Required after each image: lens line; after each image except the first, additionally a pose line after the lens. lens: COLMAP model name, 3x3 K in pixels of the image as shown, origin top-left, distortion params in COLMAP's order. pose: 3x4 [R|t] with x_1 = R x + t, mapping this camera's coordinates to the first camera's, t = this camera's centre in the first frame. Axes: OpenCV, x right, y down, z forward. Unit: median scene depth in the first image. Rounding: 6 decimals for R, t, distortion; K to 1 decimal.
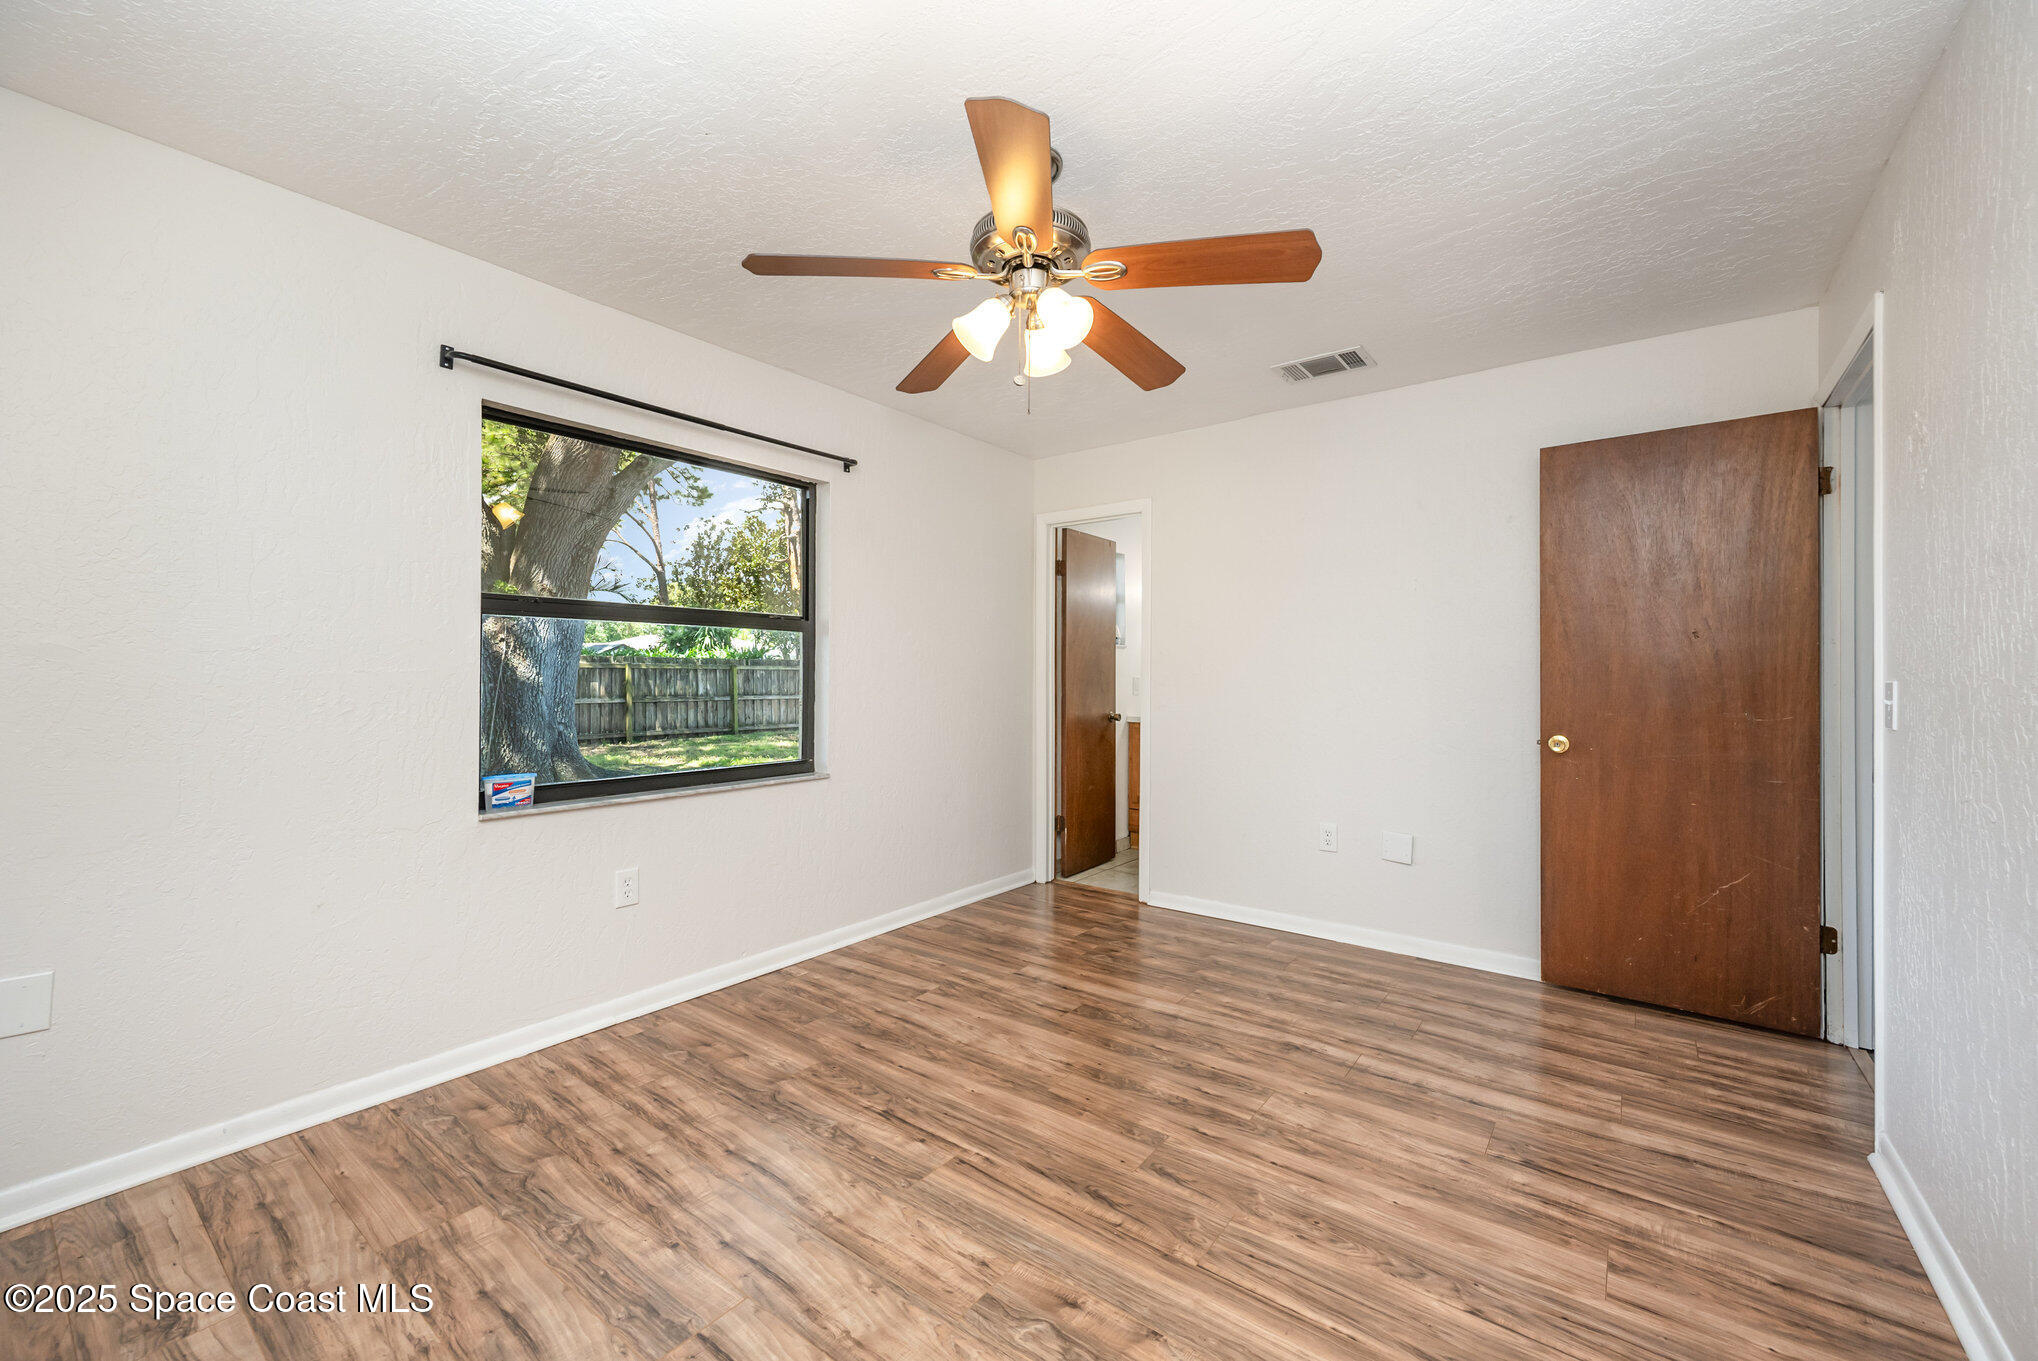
lens RADIAL K [[819.1, 0, 1023.1], [0, 819.1, 674.0], [0, 0, 1]] dist [0.001830, -0.000761]
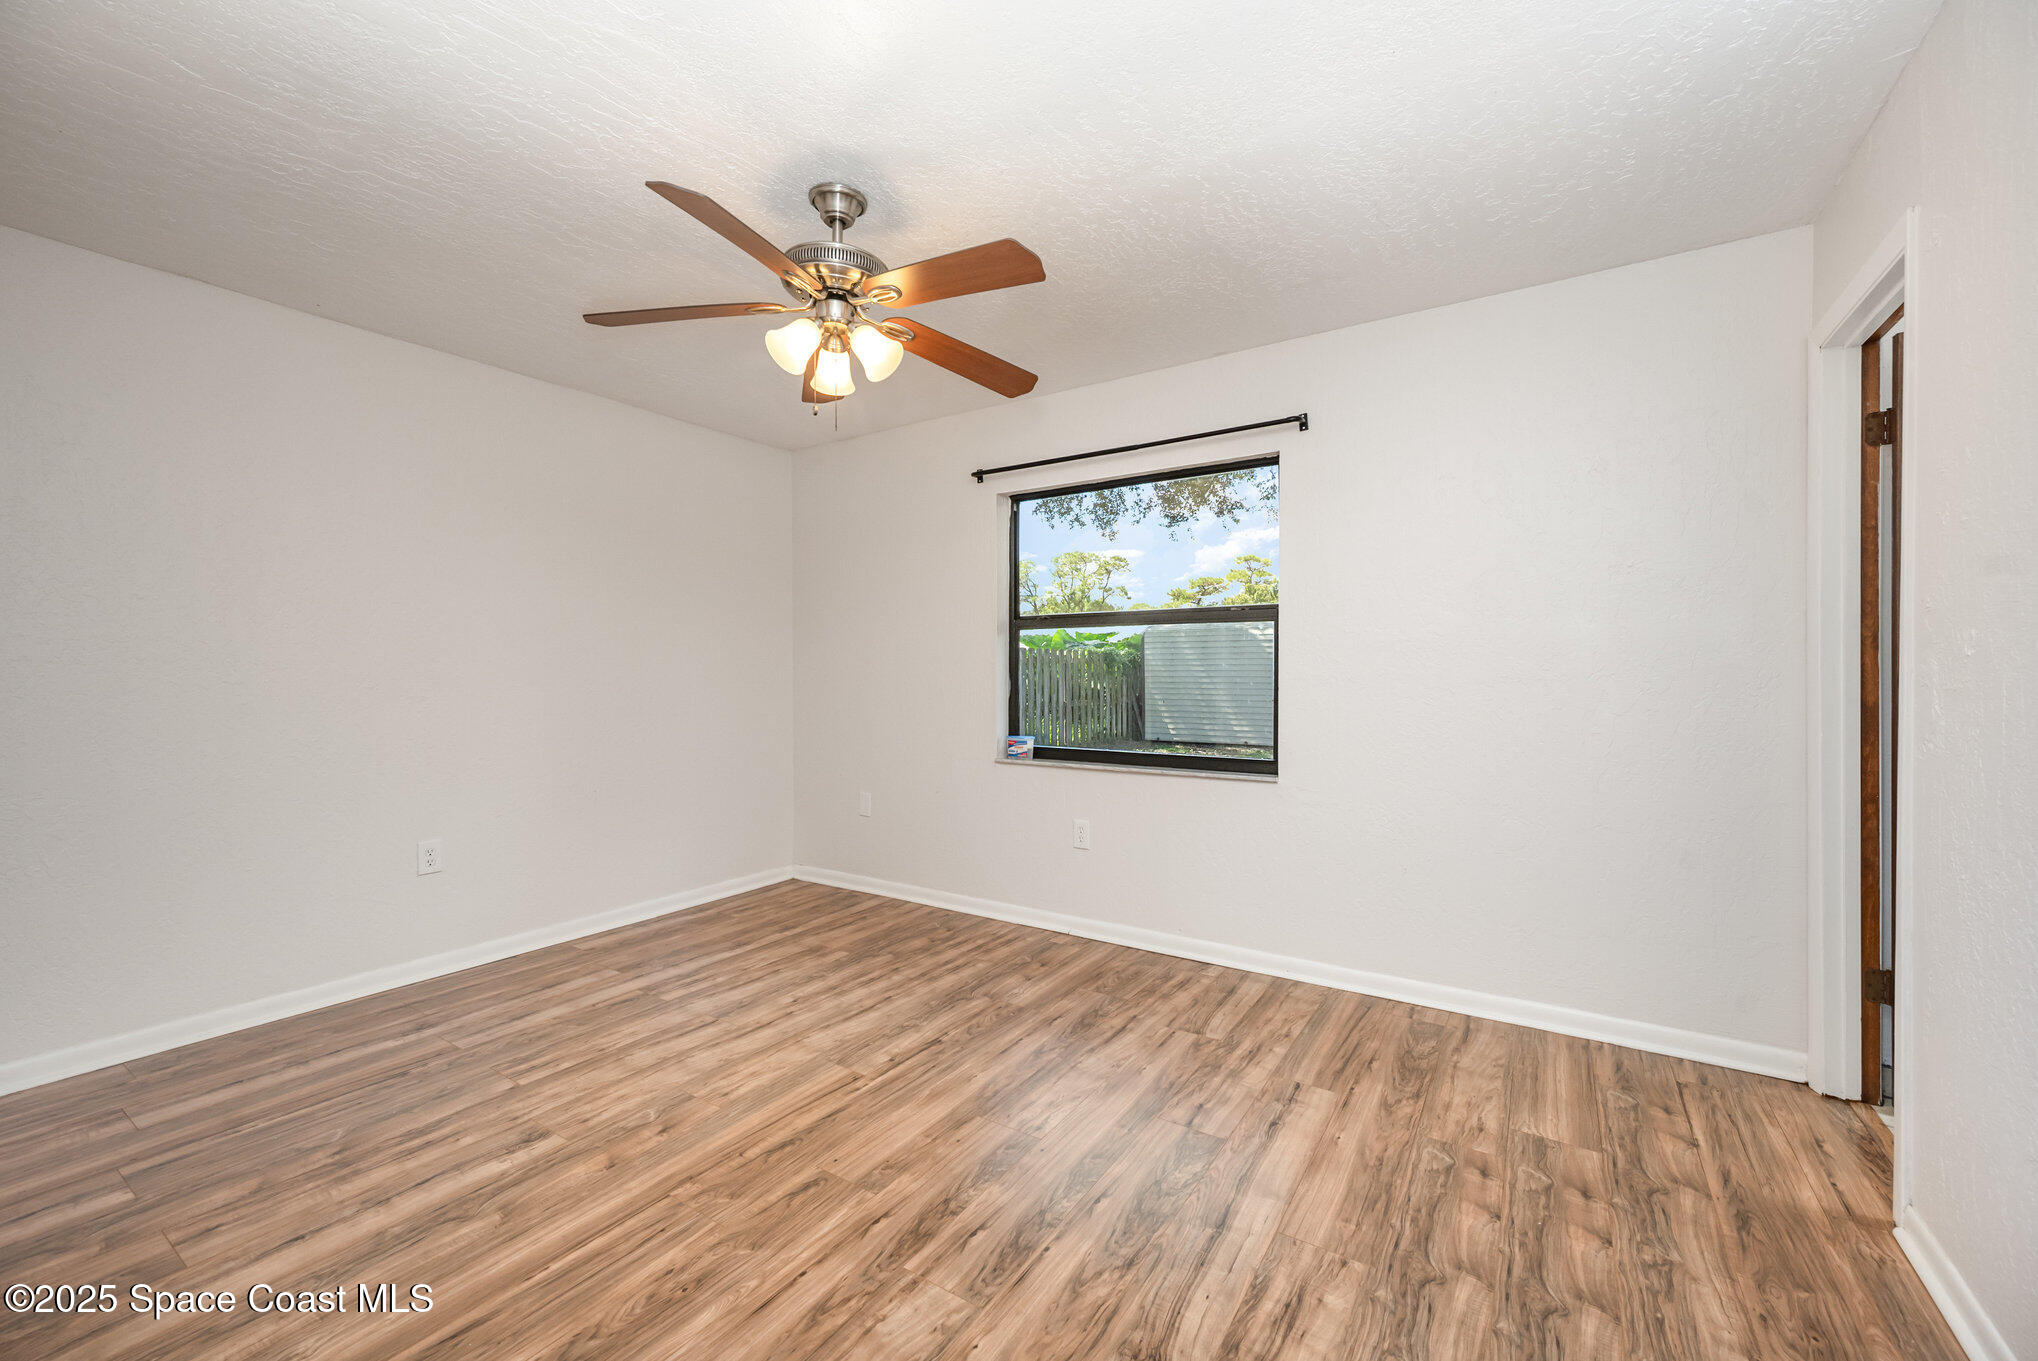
lens RADIAL K [[819.1, 0, 1022.9], [0, 819.1, 676.6], [0, 0, 1]] dist [0.001830, -0.000761]
pose [[0.061027, 0.004257, -0.998127, 0.951926], [0.003729, 0.999983, 0.004493, 0.008484], [0.998129, -0.003996, 0.061010, 0.995761]]
